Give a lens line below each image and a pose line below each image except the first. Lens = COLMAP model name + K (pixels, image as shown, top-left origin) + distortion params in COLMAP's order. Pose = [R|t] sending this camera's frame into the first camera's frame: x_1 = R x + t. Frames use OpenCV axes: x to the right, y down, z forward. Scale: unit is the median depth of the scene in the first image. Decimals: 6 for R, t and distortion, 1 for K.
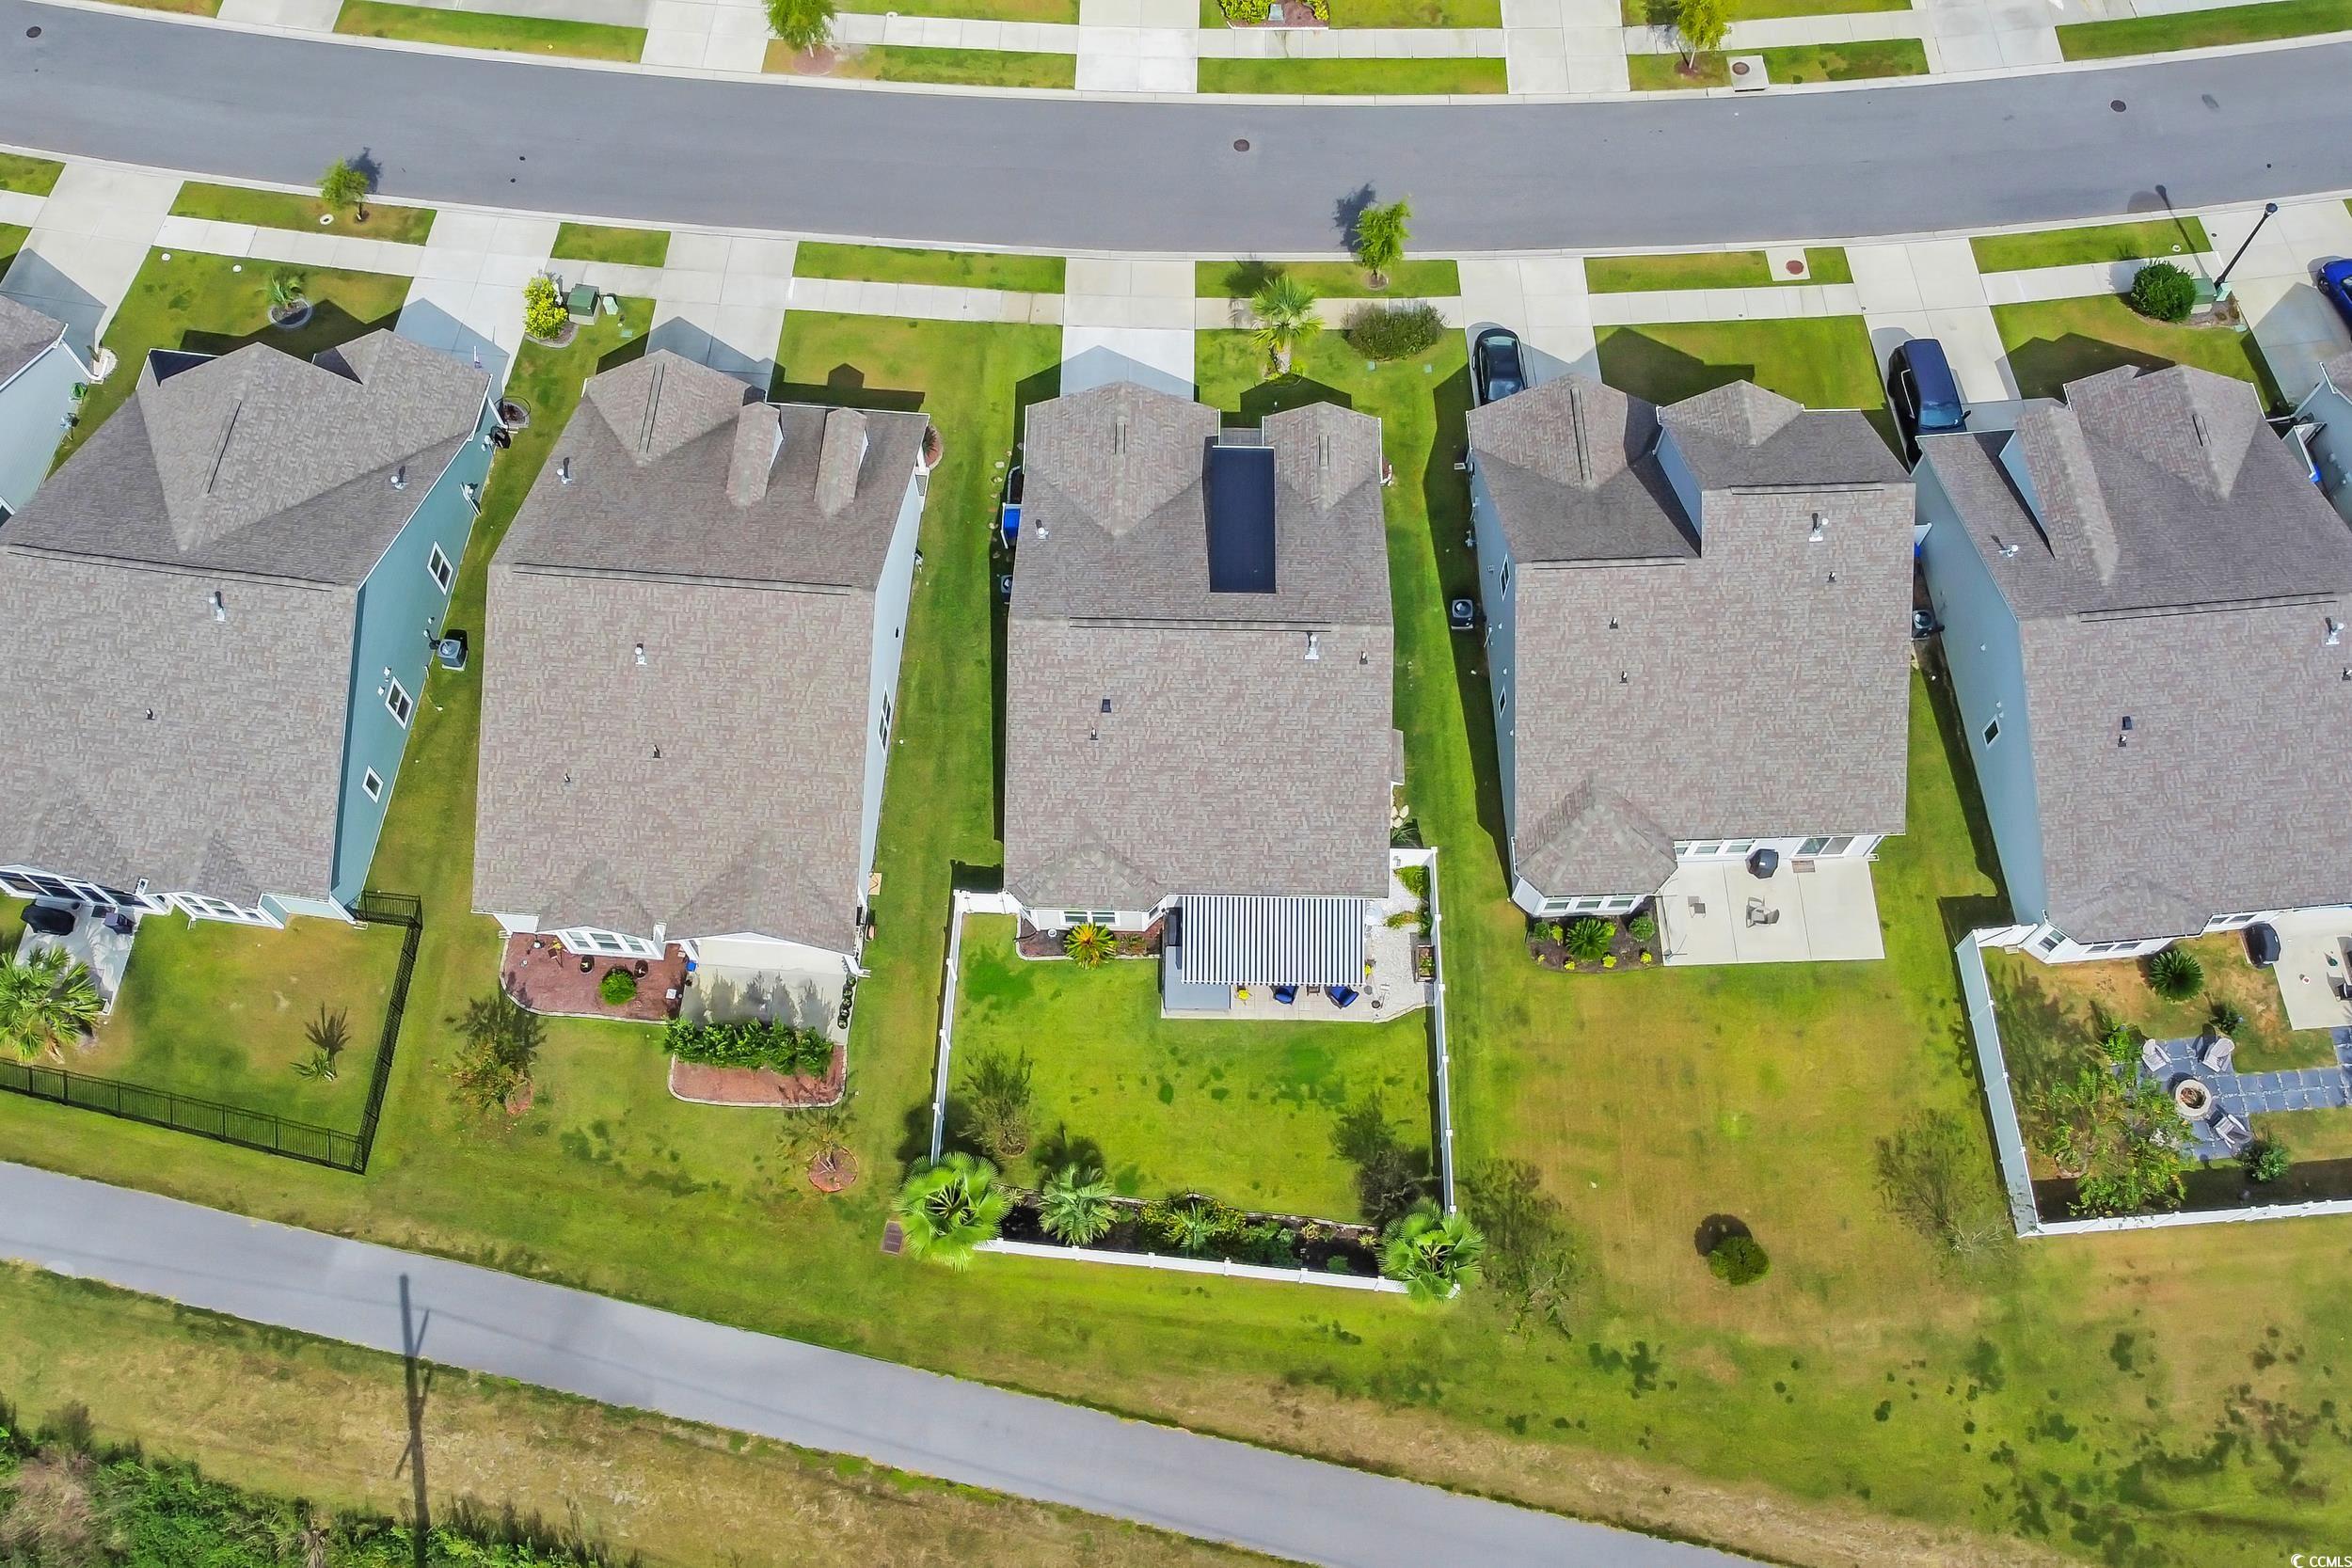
lens RADIAL K [[1117.5, 0, 1156.1], [0, 1117.5, 738.9], [0, 0, 1]] dist [-0.000096, 0.001391]
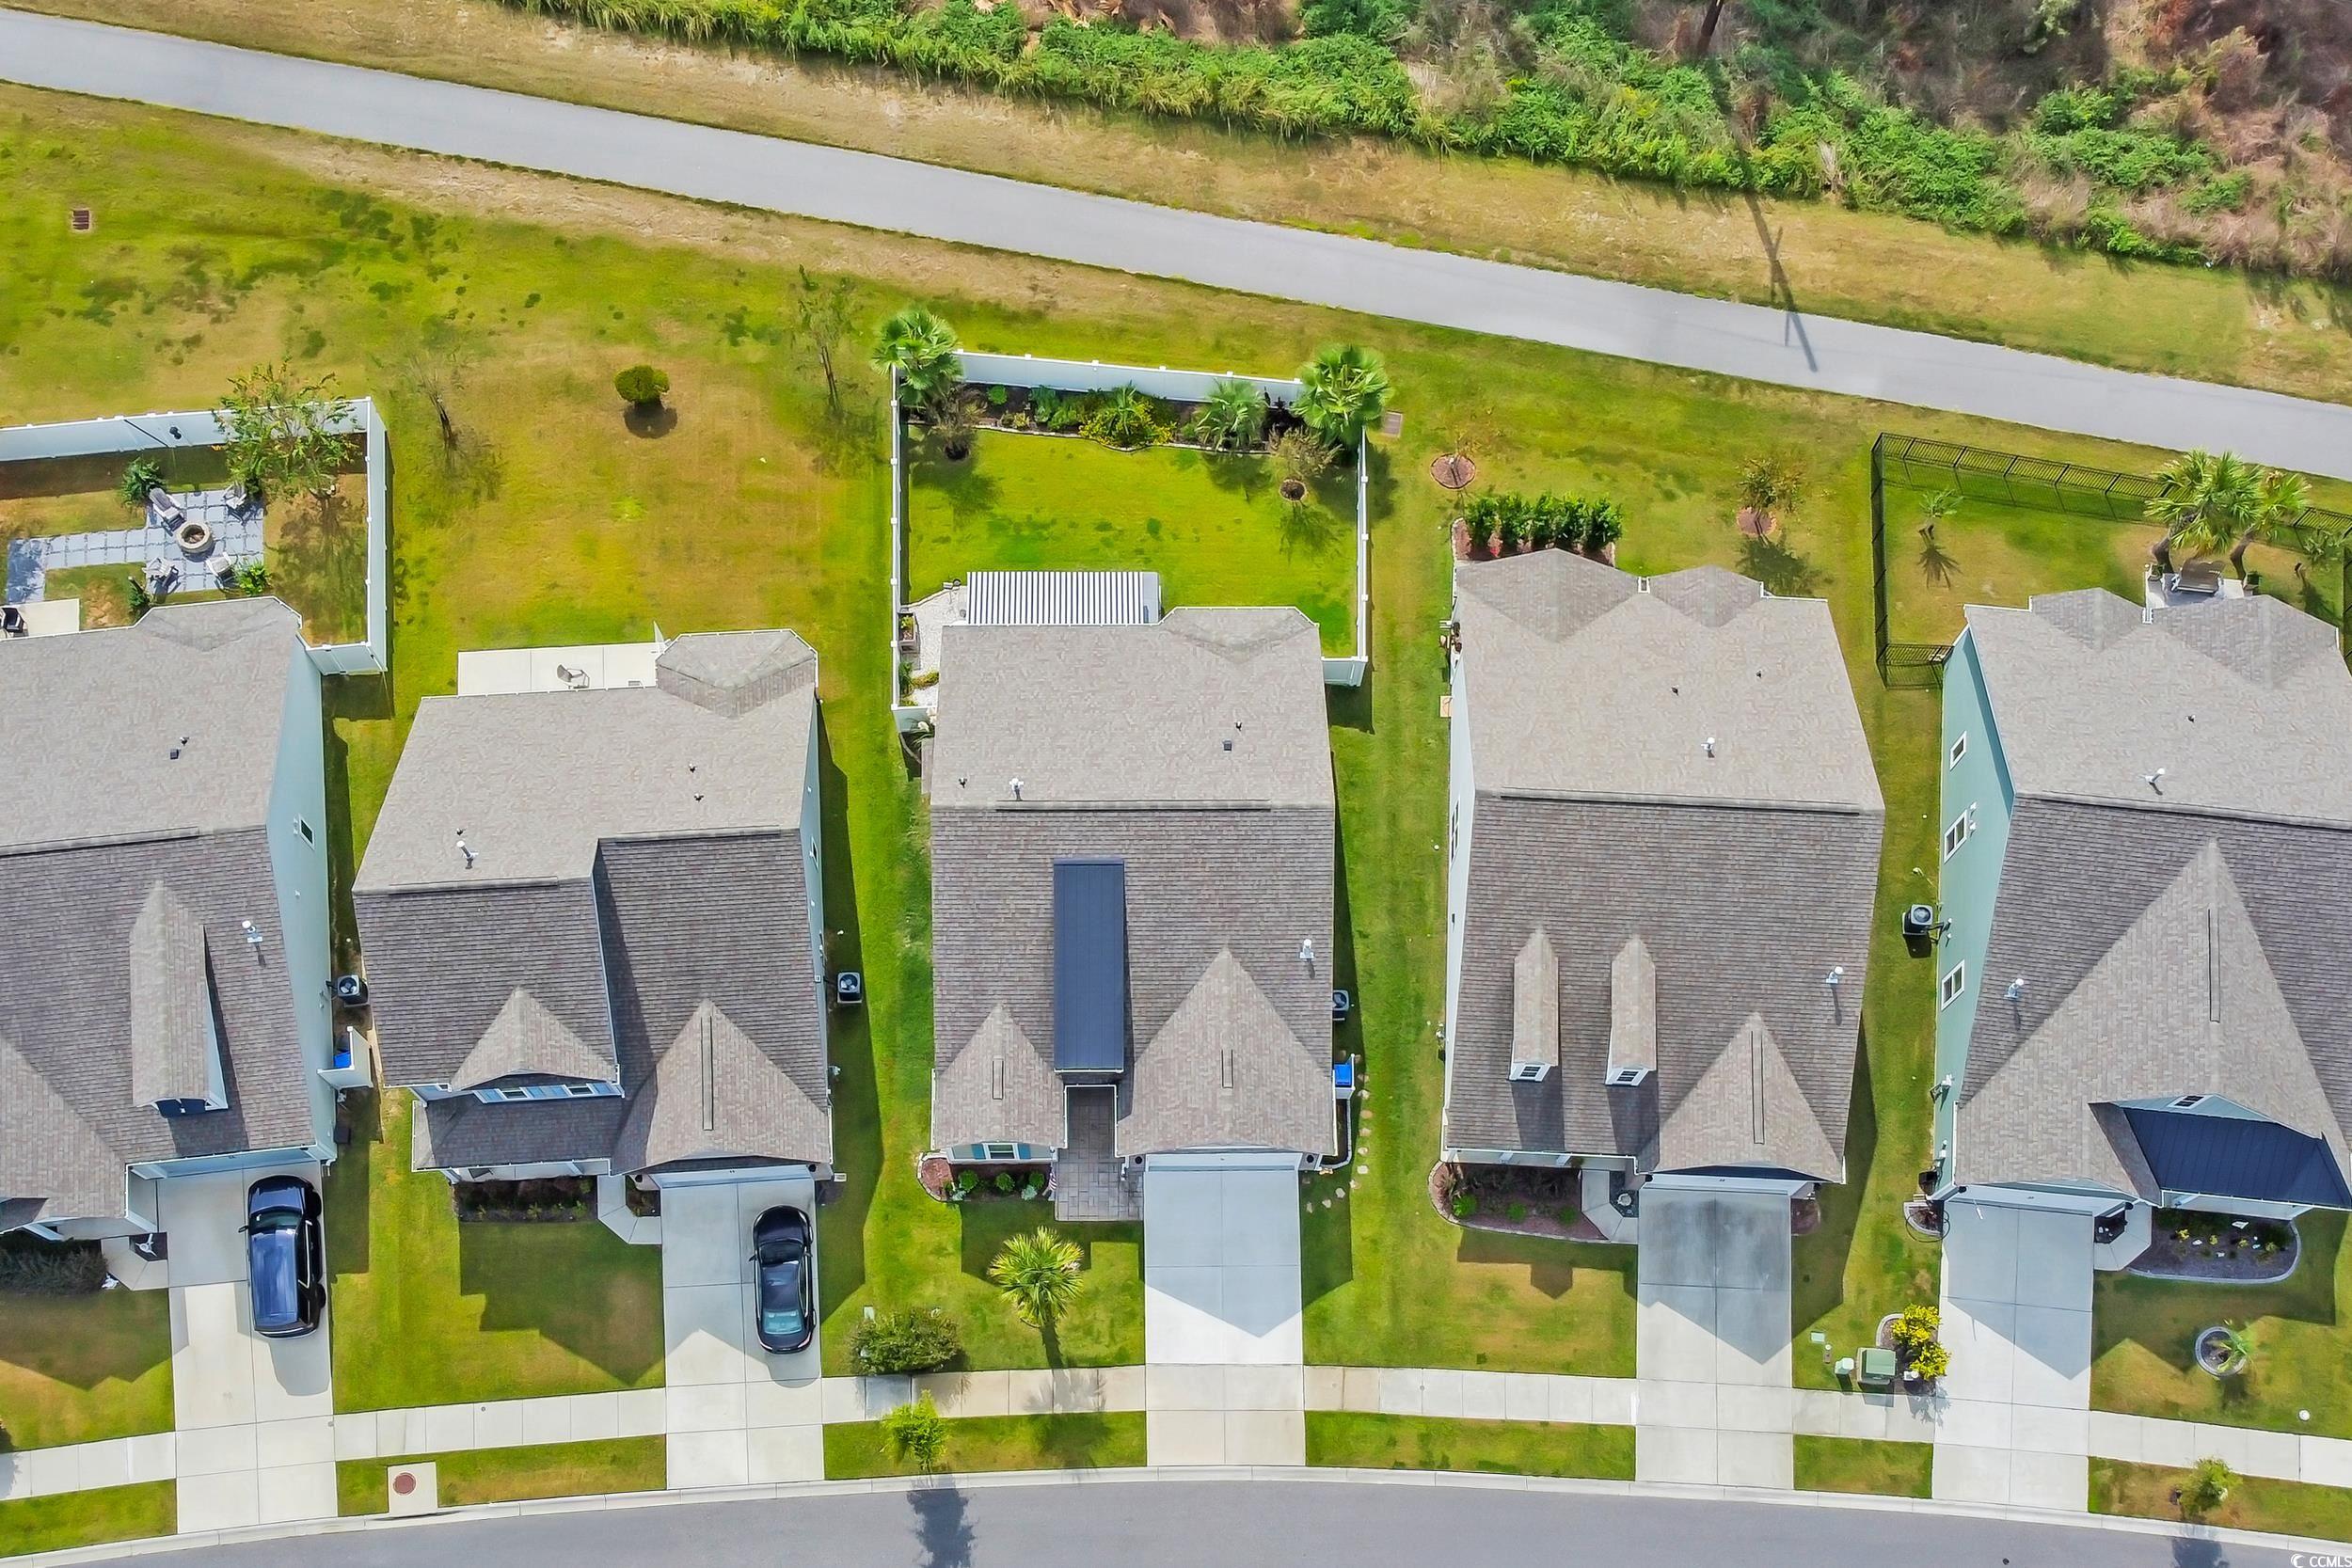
lens RADIAL K [[1134.0, 0, 1176.0], [0, 1134.0, 784.0], [0, 0, 1]] dist [0.000708, 0.000169]
pose [[-0.999335, 0.033093, -0.015323, 0.012447], [-0.036363, -0.936124, 0.349784, -0.303524], [-0.002769, 0.350109, 0.936705, 0.062677]]
